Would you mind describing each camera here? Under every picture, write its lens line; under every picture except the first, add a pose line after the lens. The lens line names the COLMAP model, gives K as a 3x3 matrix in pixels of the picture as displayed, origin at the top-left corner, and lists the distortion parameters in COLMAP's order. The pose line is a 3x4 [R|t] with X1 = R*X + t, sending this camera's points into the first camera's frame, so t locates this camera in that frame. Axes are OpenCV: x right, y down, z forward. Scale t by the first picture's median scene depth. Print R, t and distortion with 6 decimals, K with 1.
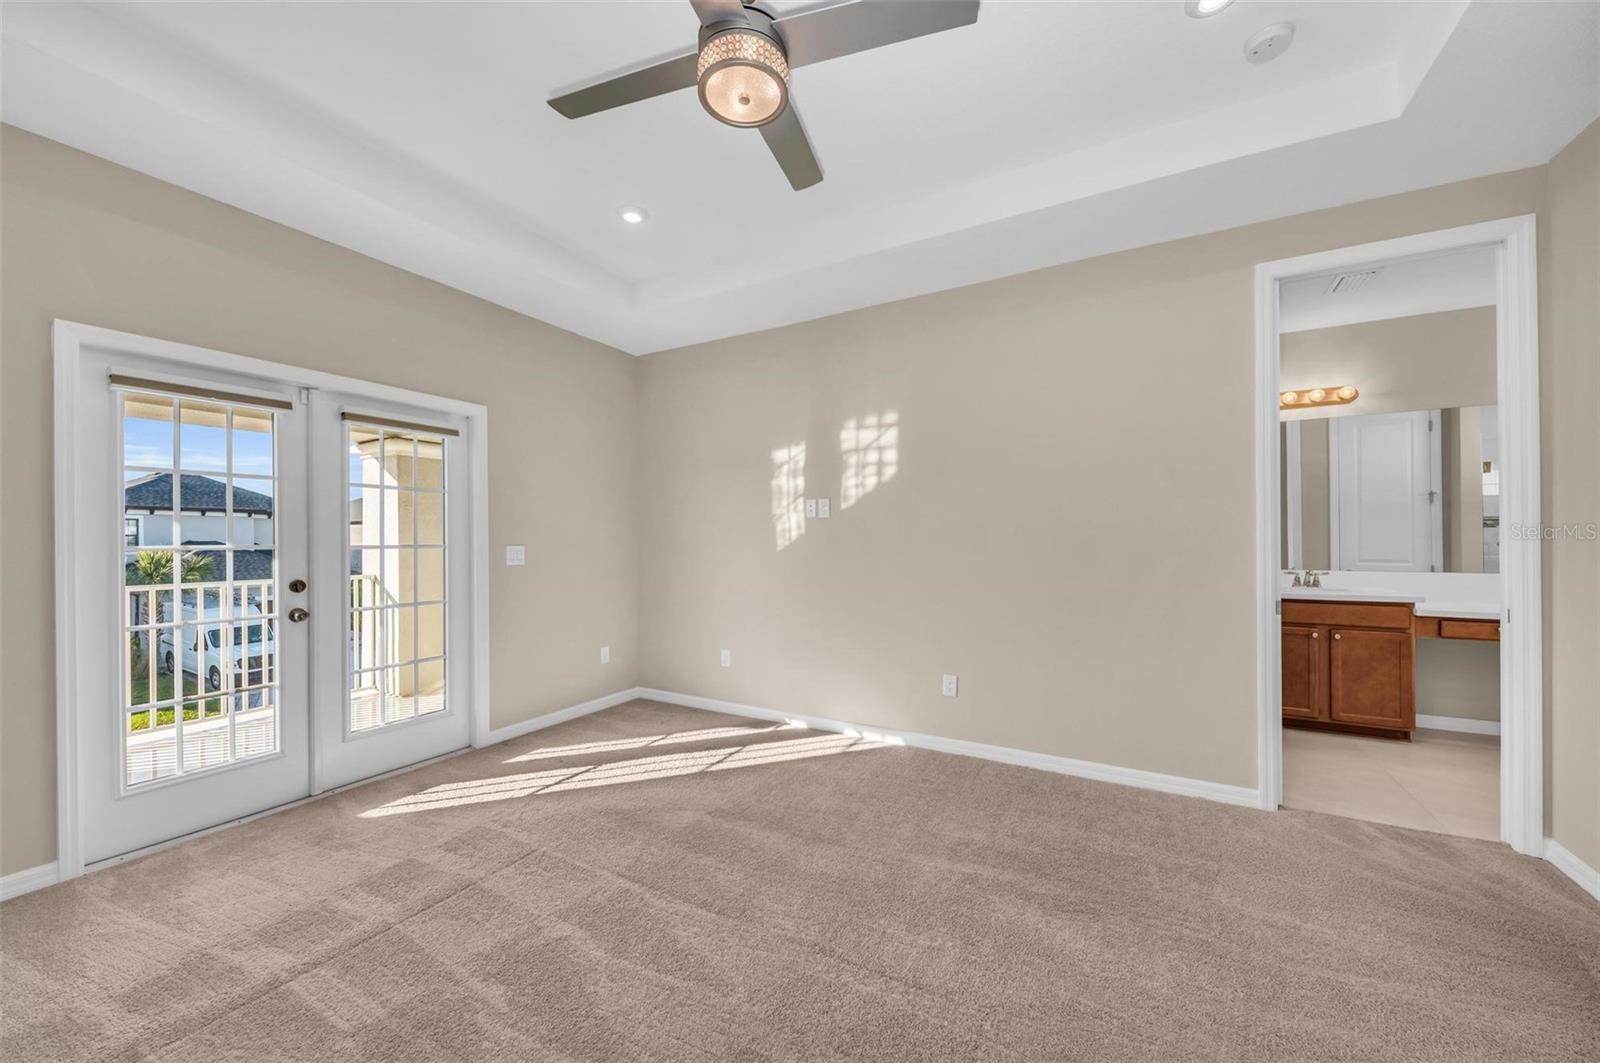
lens RADIAL K [[588.7, 0, 797.0], [0, 588.7, 538.0], [0, 0, 1]] dist [0.002323, -0.002351]
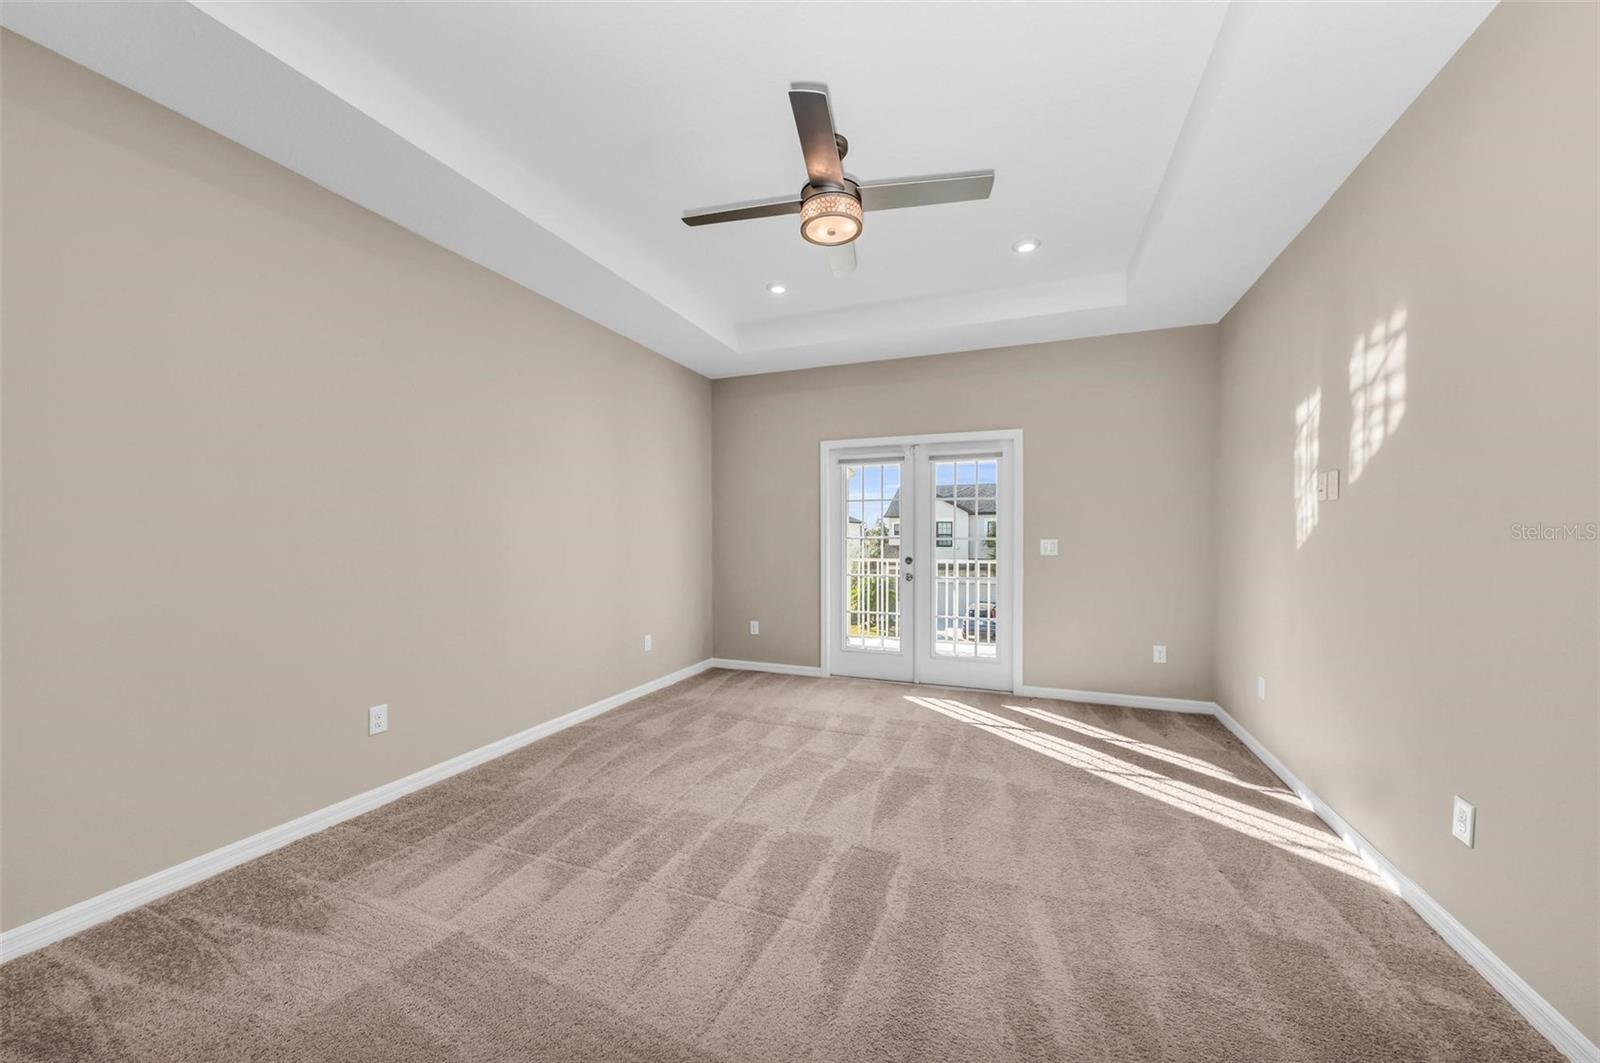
lens RADIAL K [[588.7, 0, 805.5], [0, 588.7, 535.3], [0, 0, 1]] dist [0.002323, -0.002351]
pose [[0.135730, 0.001296, -0.990745, 0.667402], [0.000656, 0.999999, 0.001398, 0.003997], [0.990746, -0.000840, 0.135729, 0.363788]]
